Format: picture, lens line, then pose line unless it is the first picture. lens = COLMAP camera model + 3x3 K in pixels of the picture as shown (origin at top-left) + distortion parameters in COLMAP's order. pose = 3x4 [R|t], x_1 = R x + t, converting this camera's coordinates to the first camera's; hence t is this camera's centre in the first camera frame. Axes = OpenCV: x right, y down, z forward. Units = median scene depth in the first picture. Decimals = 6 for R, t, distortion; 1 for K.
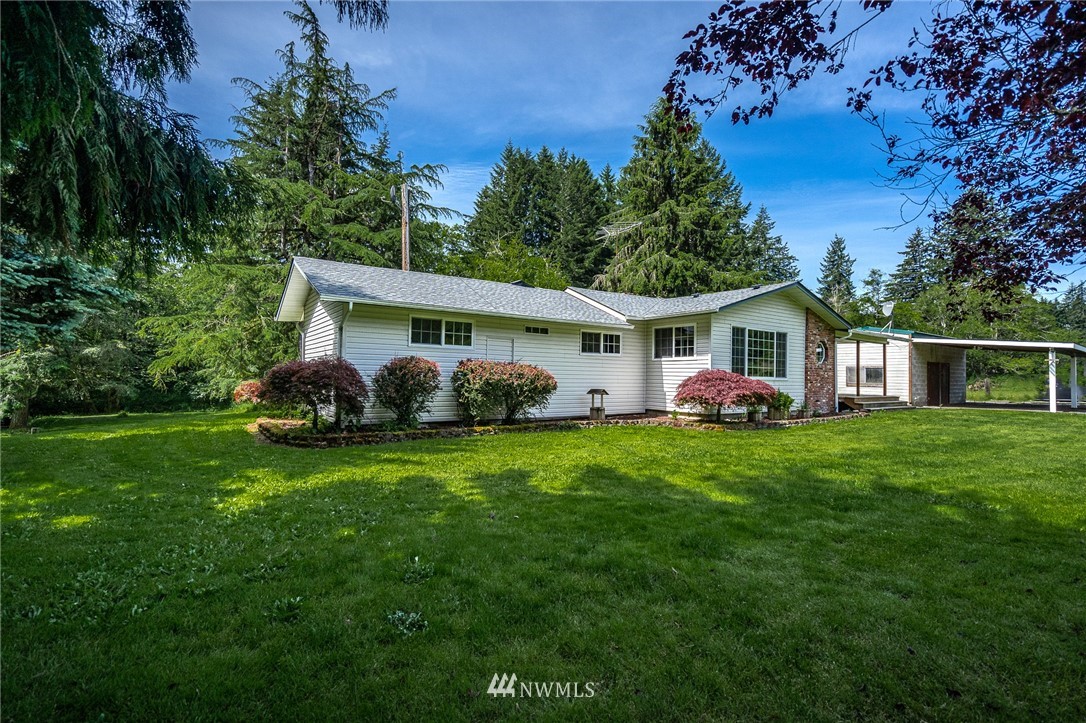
lens RADIAL K [[486.8, 0, 550.0], [0, 486.8, 354.9], [0, 0, 1]] dist [-0.000635, 0.001162]
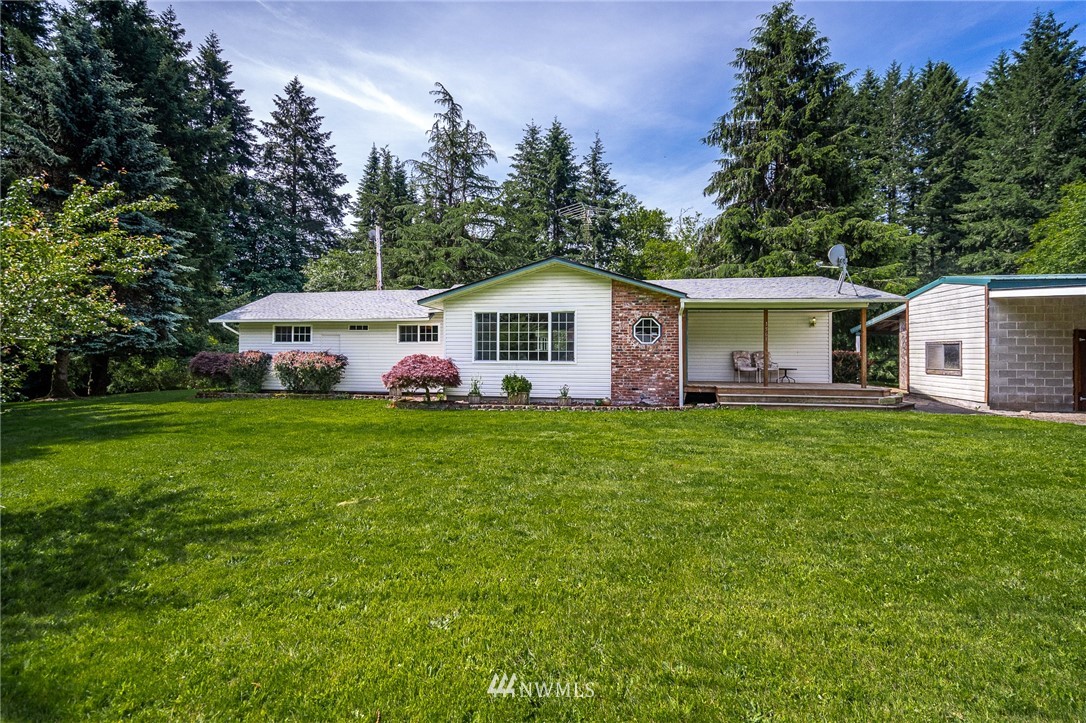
lens RADIAL K [[486.8, 0, 550.0], [0, 486.8, 354.9], [0, 0, 1]] dist [-0.000635, 0.001162]
pose [[0.729988, -0.012491, -0.683345, 1.173188], [0.037278, 0.999072, 0.021560, 0.014745], [0.682442, -0.041212, 0.729777, 0.338598]]
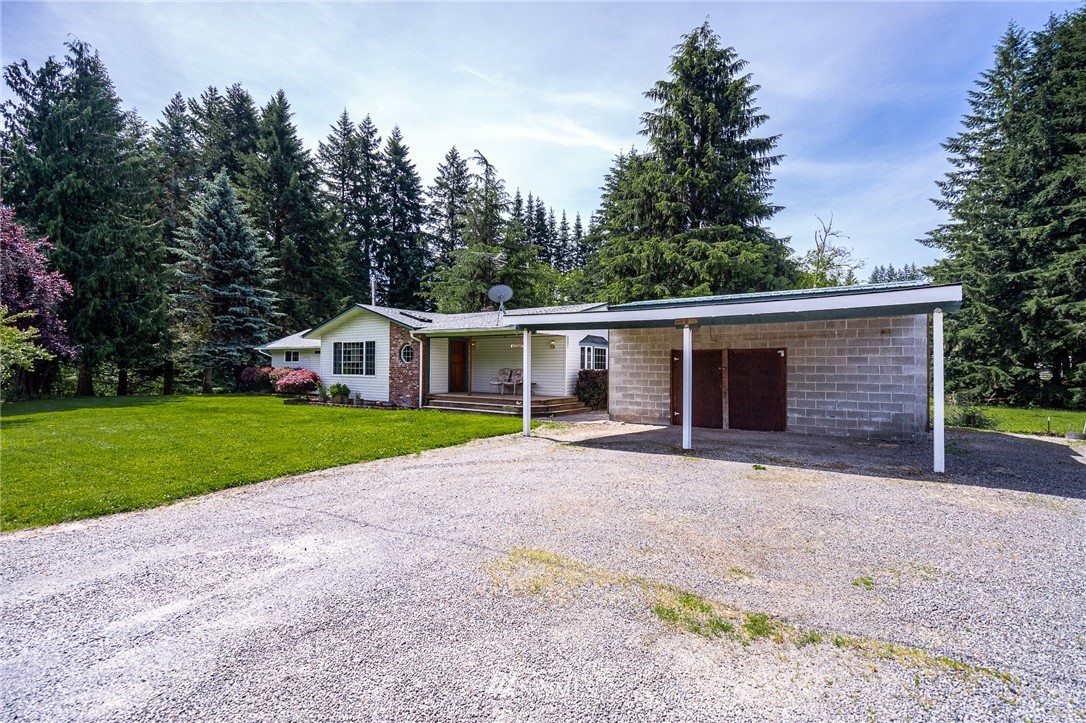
lens RADIAL K [[487.0, 0, 543.3], [0, 487.0, 365.1], [0, 0, 1]] dist [-0.000062, 0.000196]
pose [[0.377837, -0.022652, -0.925595, 2.026656], [0.035622, 0.999316, -0.009915, 0.052545], [0.925187, -0.029225, 0.378386, 1.007771]]
